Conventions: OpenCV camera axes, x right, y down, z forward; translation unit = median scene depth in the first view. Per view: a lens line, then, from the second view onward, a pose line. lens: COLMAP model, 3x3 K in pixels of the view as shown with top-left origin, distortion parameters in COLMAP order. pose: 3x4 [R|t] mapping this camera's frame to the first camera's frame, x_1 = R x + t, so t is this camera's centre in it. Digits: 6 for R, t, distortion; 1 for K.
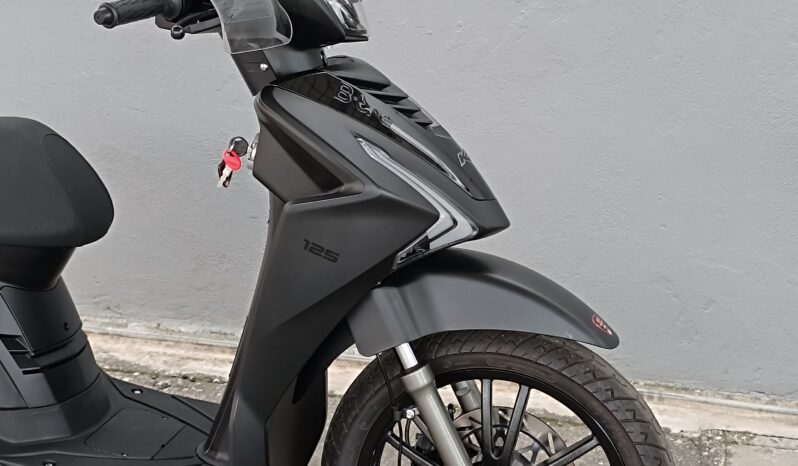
lens RADIAL K [[1446.7, 0, 396.9], [0, 1446.7, 229.1], [0, 0, 1]] dist [0.084764, 0.000000]
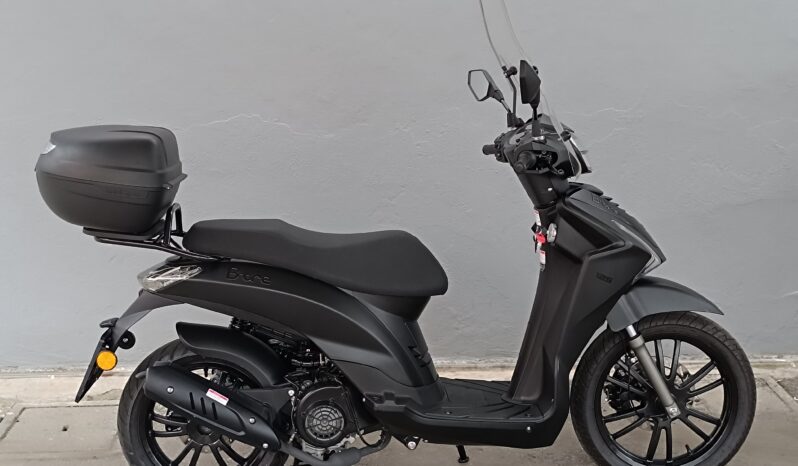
lens RADIAL K [[1084.0, 0, 398.7], [0, 1084.0, 232.9], [0, 0, 1]] dist [0.052188, 0.000000]
pose [[0.958340, -0.089342, 0.271299, -0.455660], [0.111975, 0.991306, -0.069092, 0.015713], [-0.262768, 0.096592, 0.960012, -0.228411]]
